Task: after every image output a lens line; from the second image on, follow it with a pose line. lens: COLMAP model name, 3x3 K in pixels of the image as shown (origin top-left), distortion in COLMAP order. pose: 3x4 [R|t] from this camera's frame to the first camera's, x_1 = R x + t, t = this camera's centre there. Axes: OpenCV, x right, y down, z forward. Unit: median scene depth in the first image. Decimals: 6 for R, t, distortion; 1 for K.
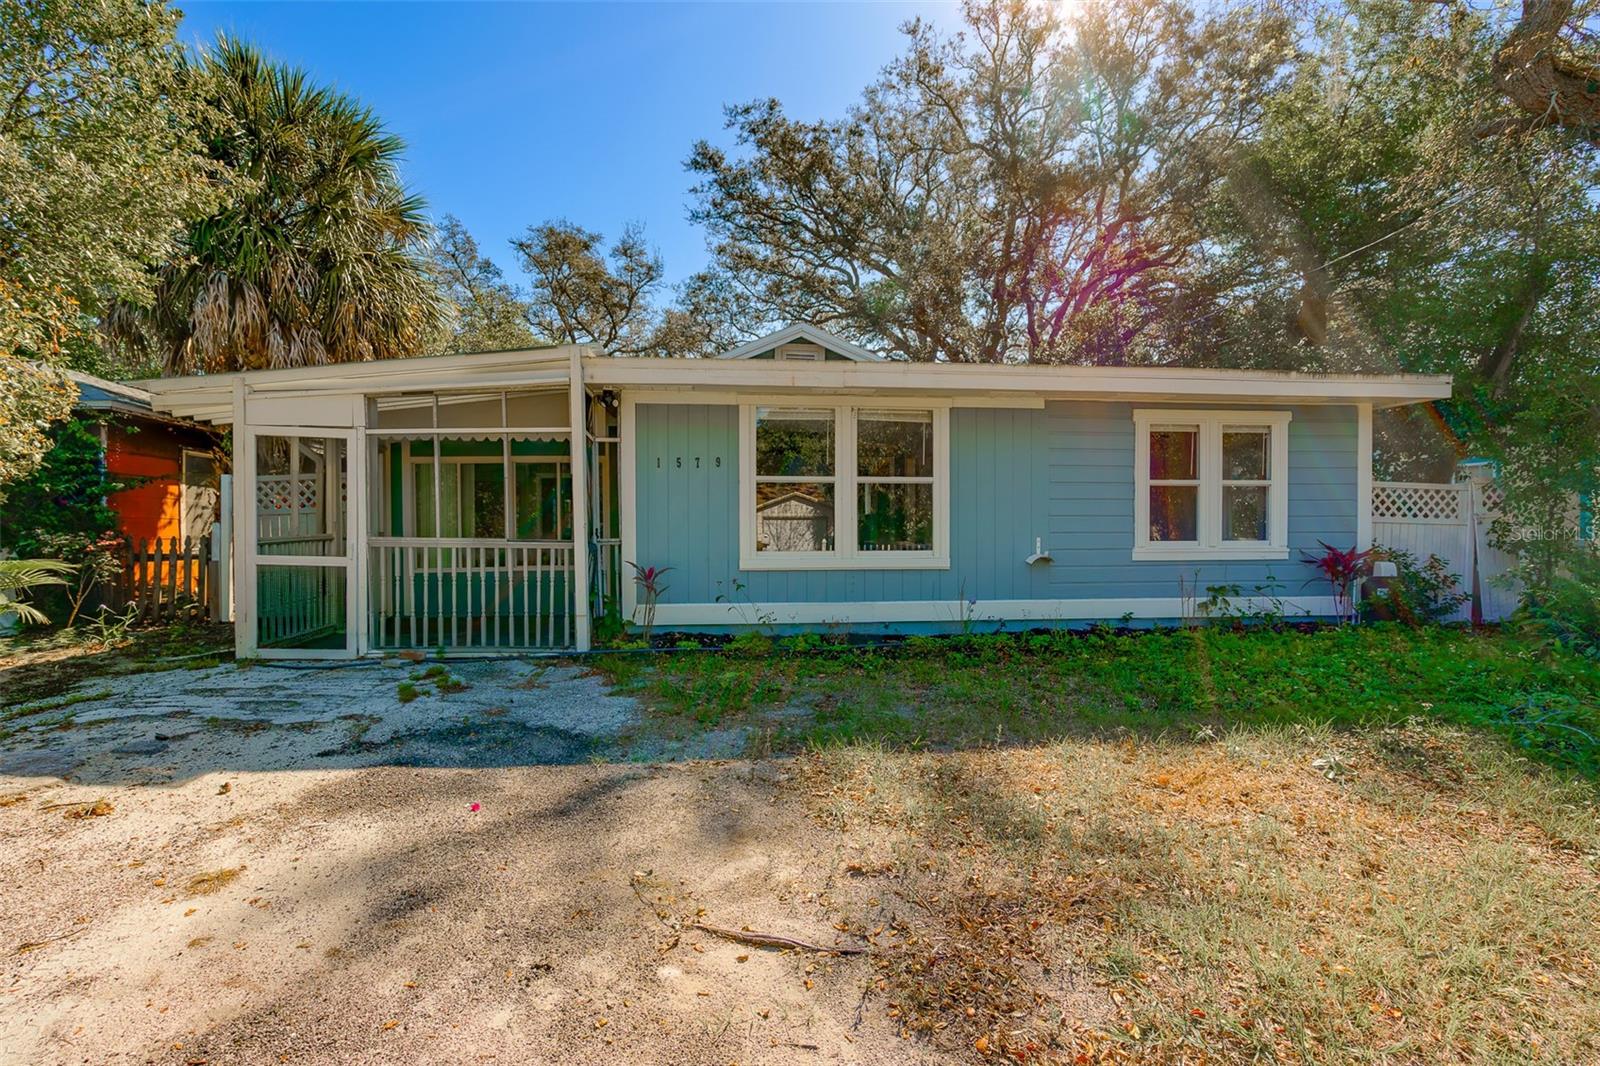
lens RADIAL K [[767.6, 0, 773.8], [0, 767.6, 562.8], [0, 0, 1]] dist [0.000041, 0.000459]
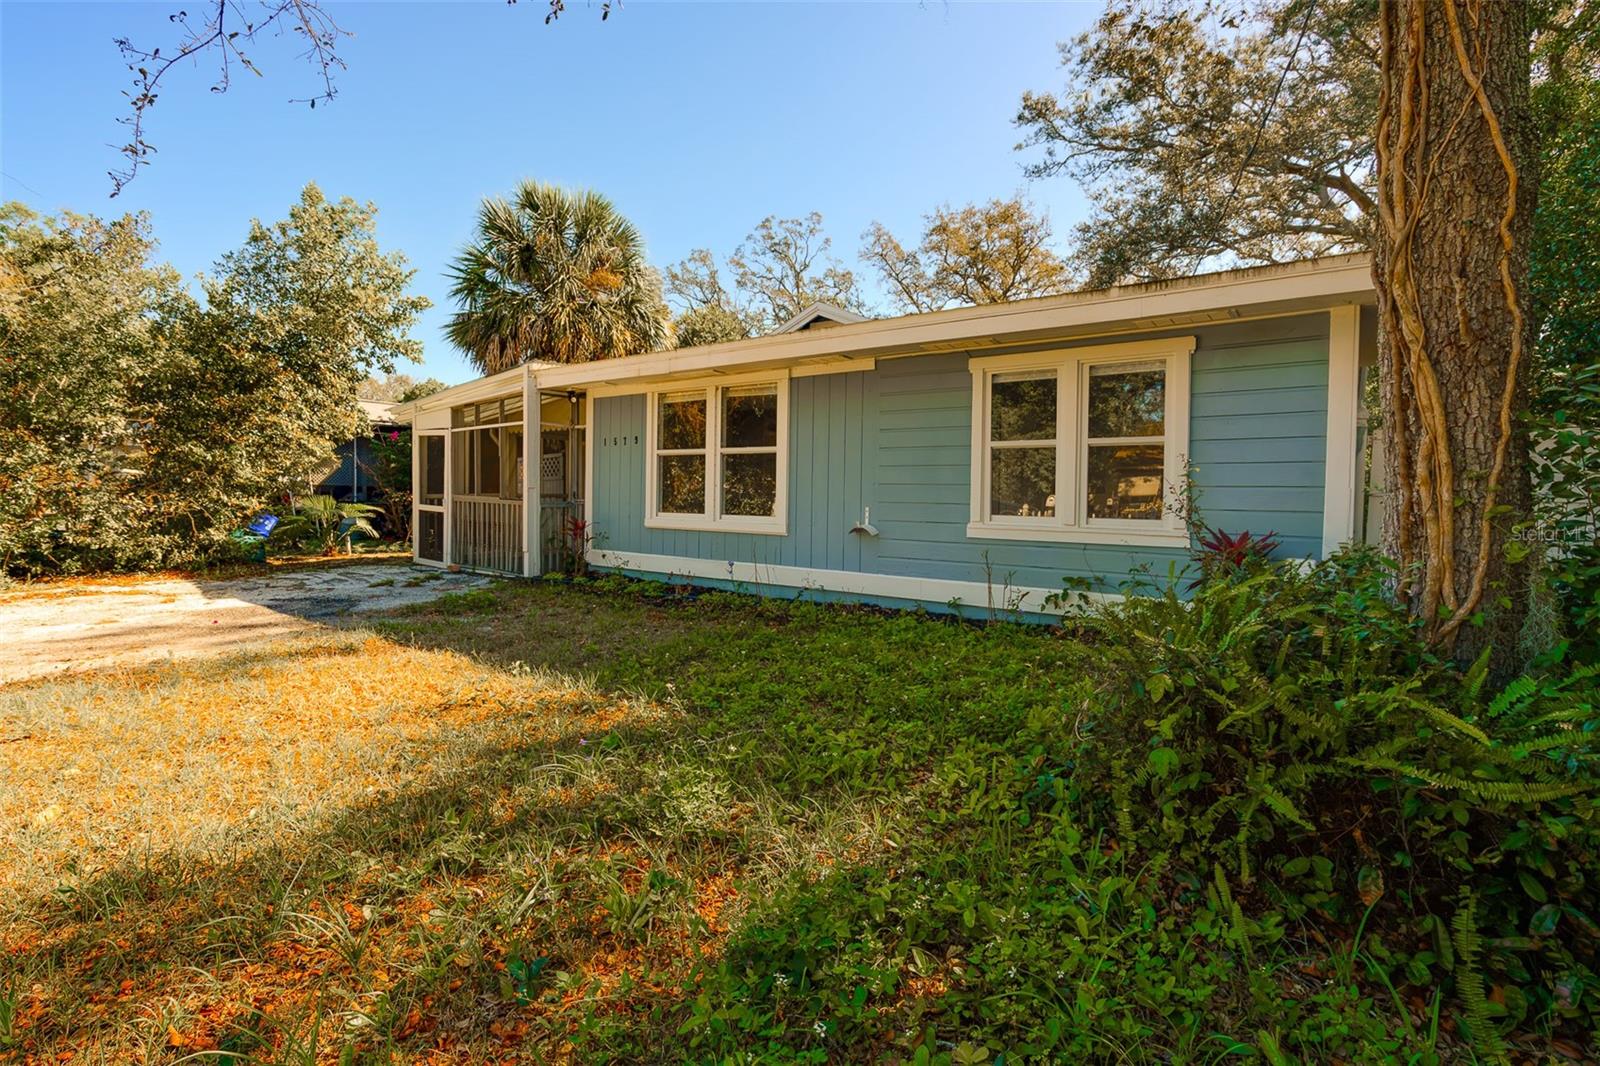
lens RADIAL K [[766.7, 0, 752.9], [0, 766.7, 504.1], [0, 0, 1]] dist [-0.002082, 0.000423]
pose [[0.711841, 0.024094, -0.701927, 0.909445], [-0.041664, 0.999100, -0.007957, -0.023308], [0.701104, 0.034909, 0.712204, 0.234419]]
